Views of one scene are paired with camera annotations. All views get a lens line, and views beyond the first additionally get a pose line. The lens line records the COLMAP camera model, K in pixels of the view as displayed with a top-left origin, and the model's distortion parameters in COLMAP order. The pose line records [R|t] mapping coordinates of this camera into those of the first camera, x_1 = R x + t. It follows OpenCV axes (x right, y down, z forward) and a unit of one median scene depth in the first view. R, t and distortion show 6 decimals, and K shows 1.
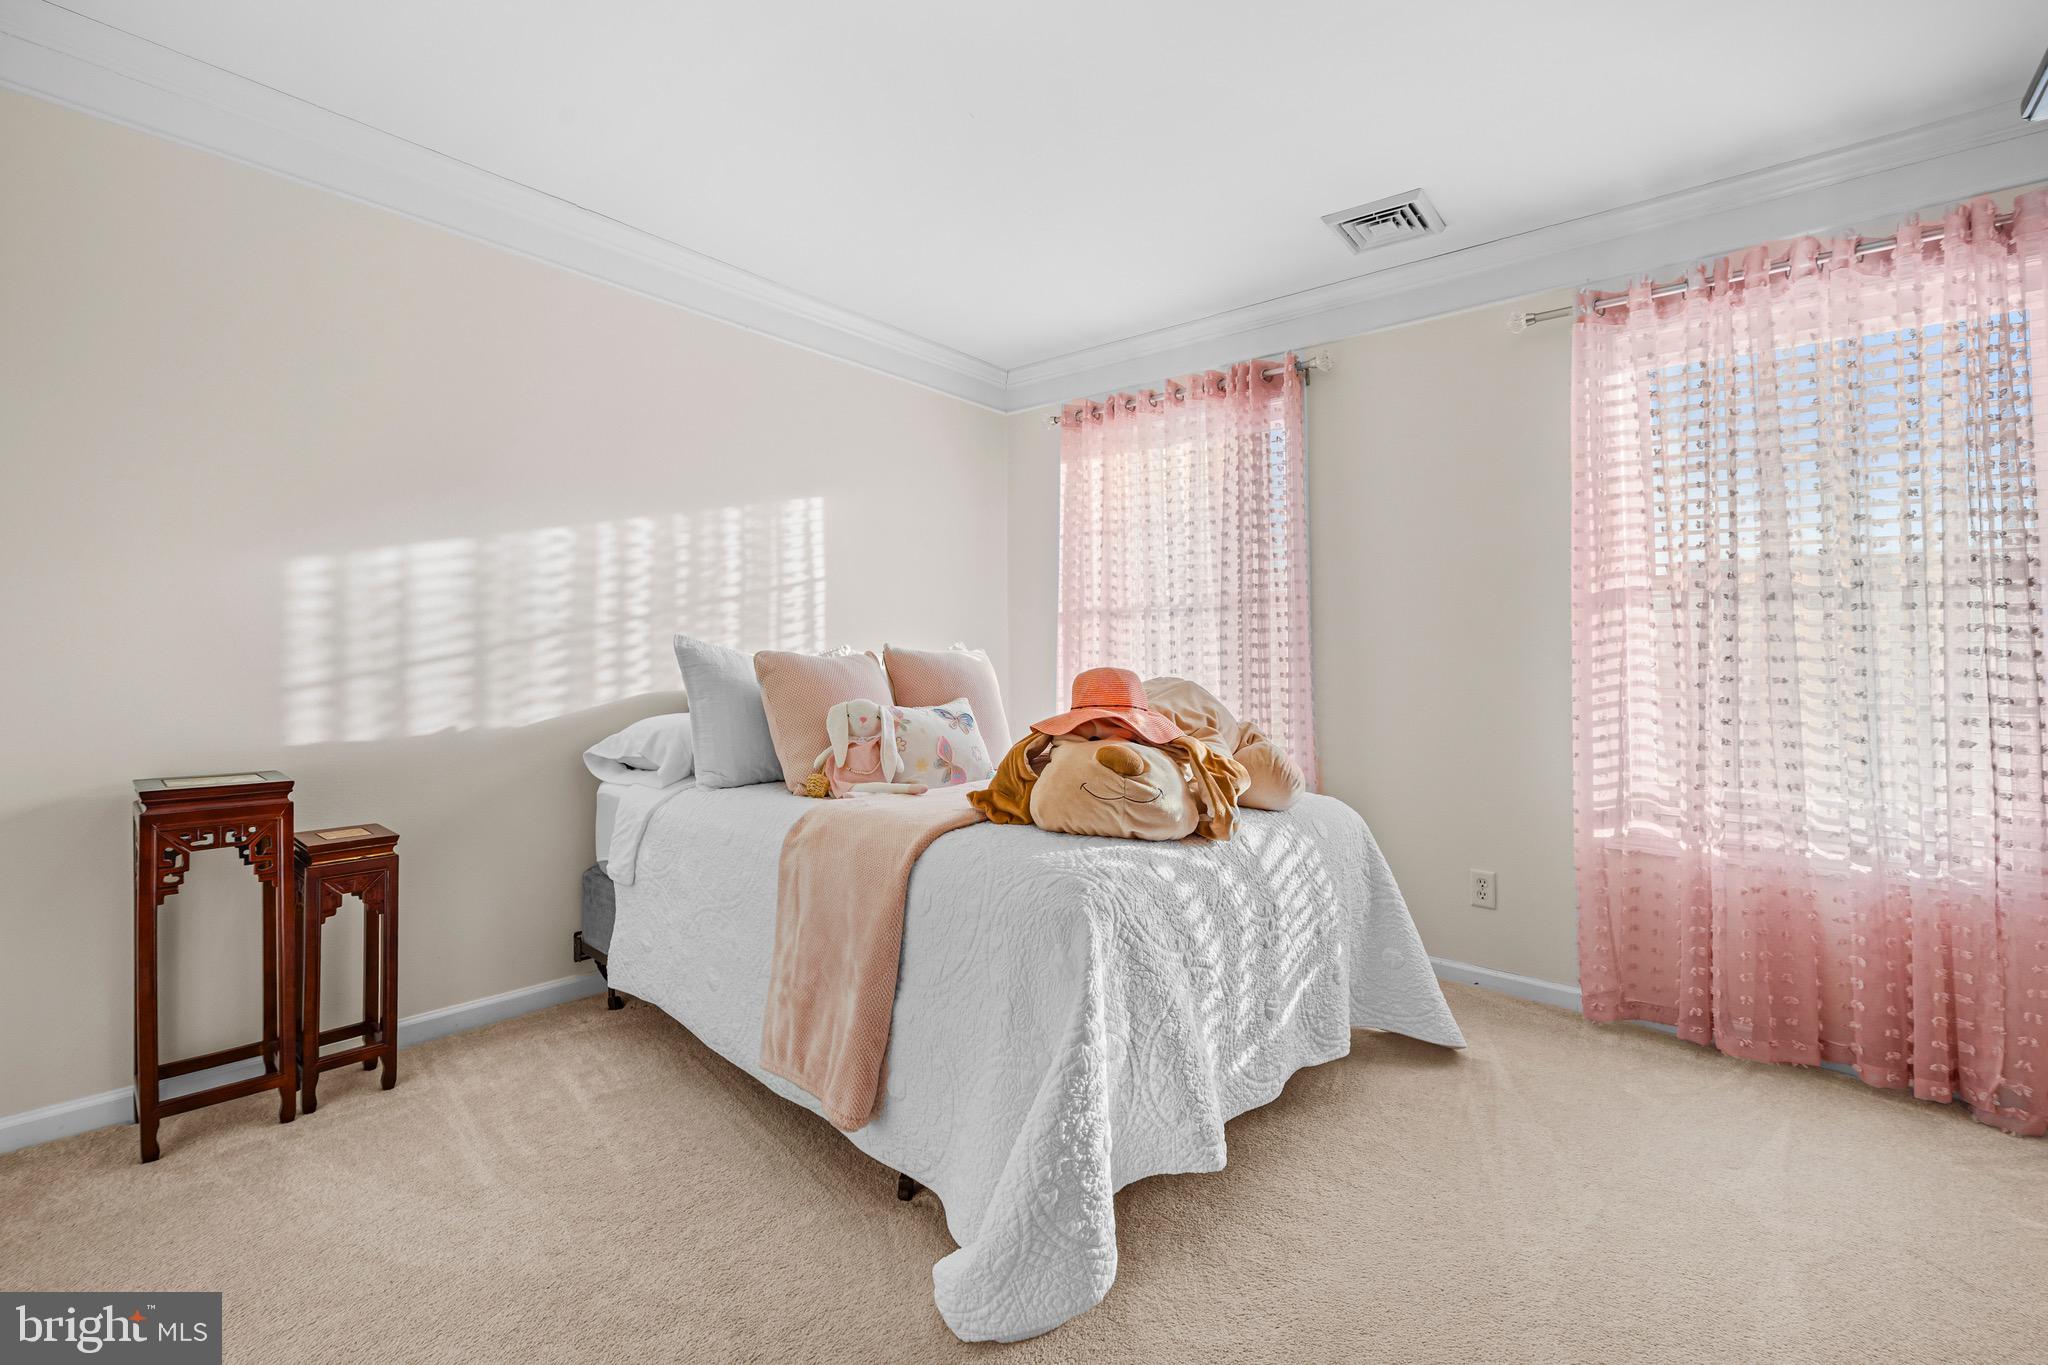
lens RADIAL K [[885.5, 0, 1015.4], [0, 885.5, 669.3], [0, 0, 1]] dist [-0.002290, -0.000370]
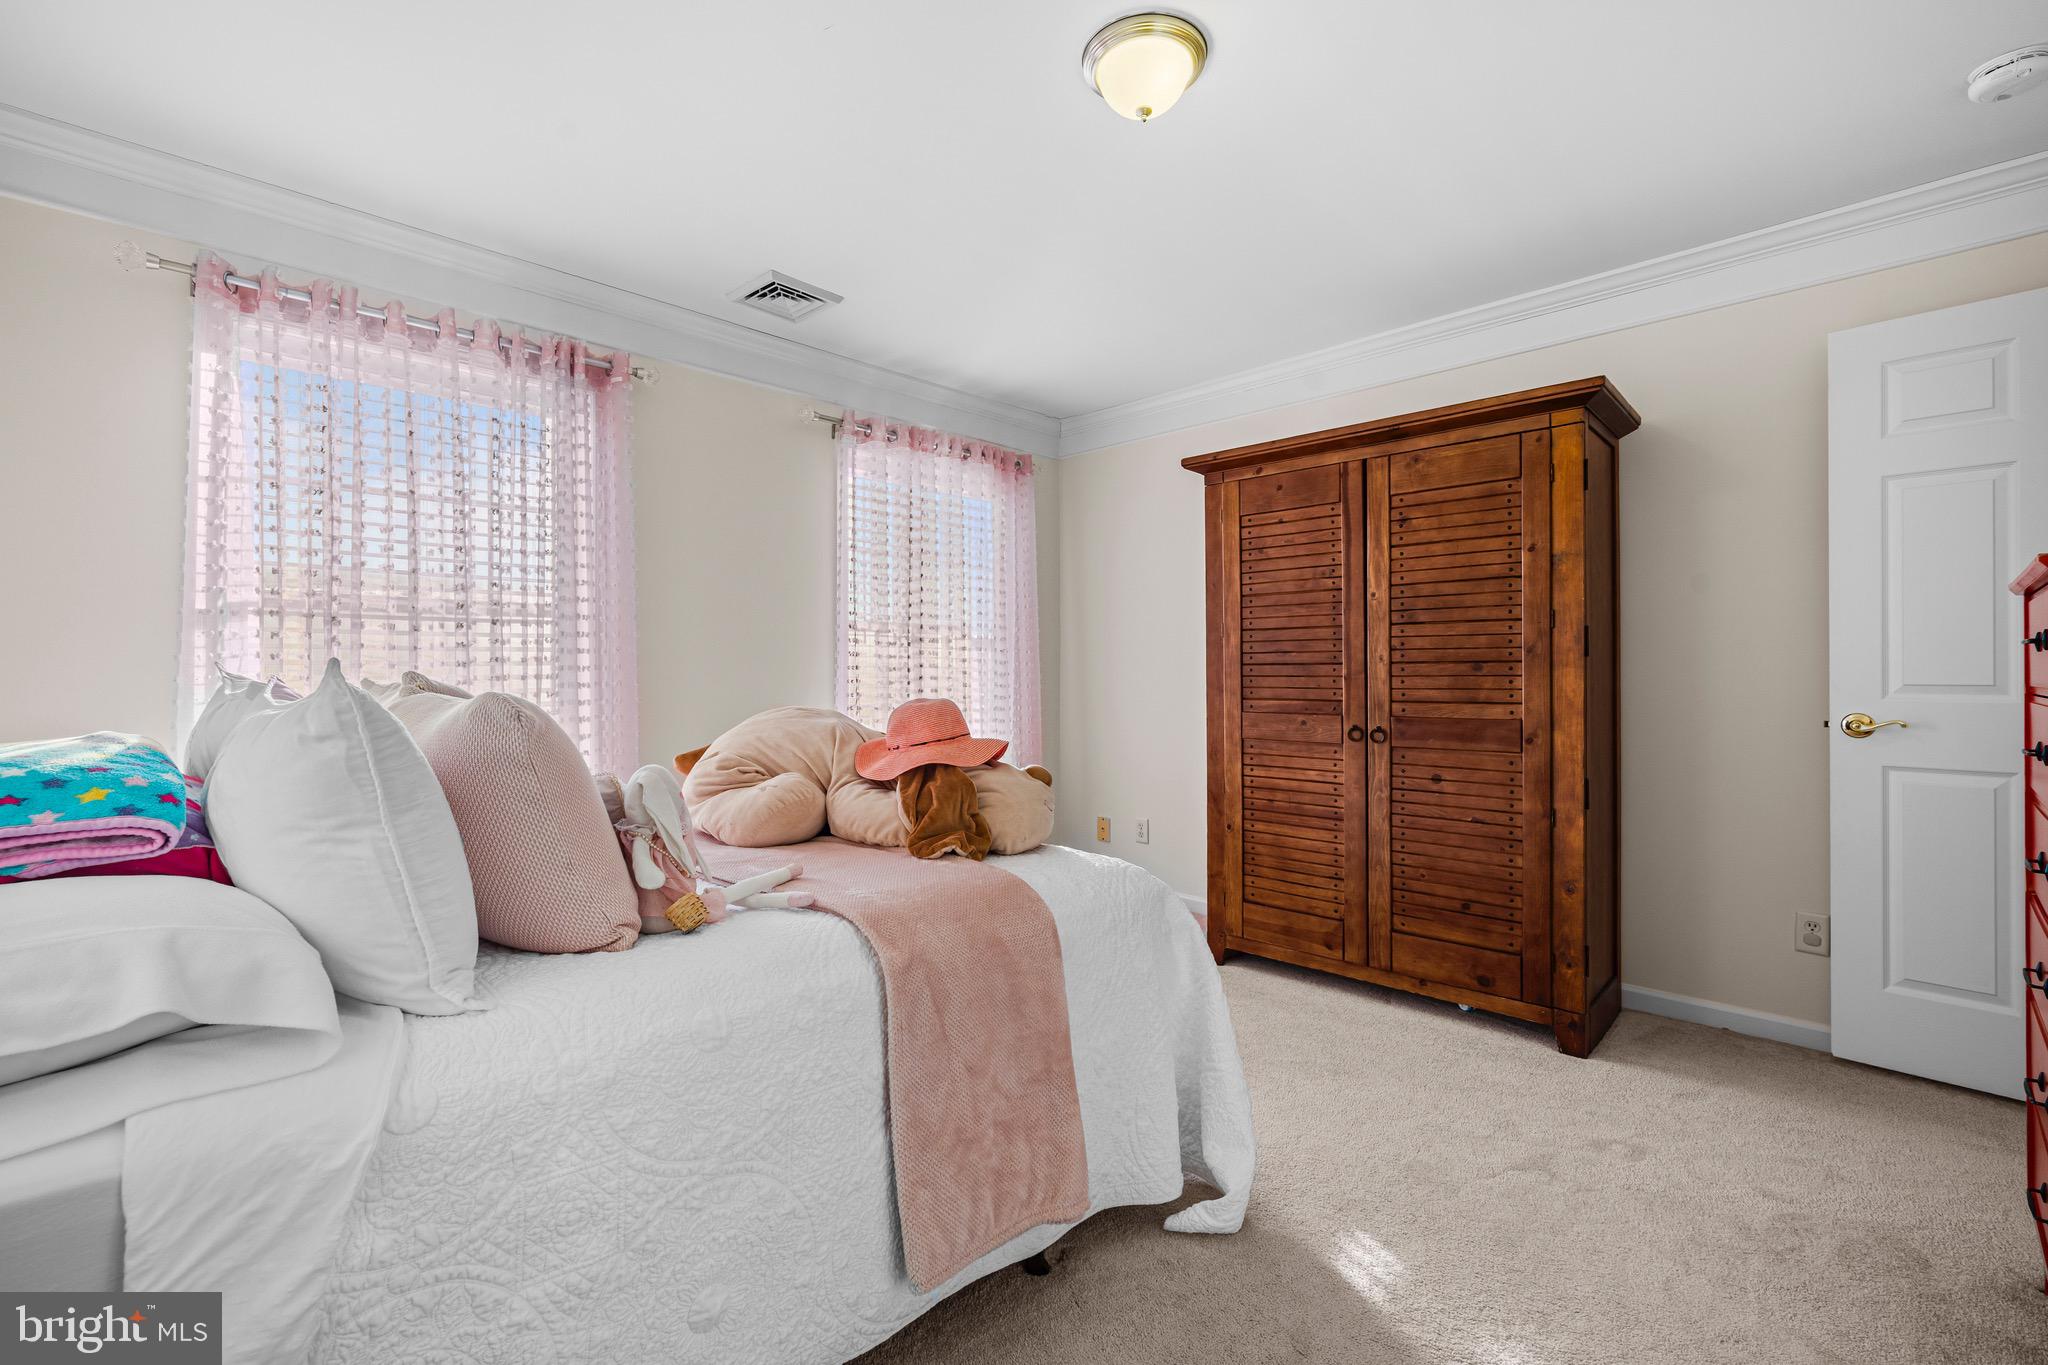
lens RADIAL K [[885.5, 0, 1017.1], [0, 885.5, 680.7], [0, 0, 1]] dist [-0.002290, -0.000370]
pose [[0.122704, -0.001388, 0.992442, -0.467383], [0.005946, 0.999982, 0.000663, -0.014716], [-0.992426, 0.005820, 0.122710, 0.413506]]
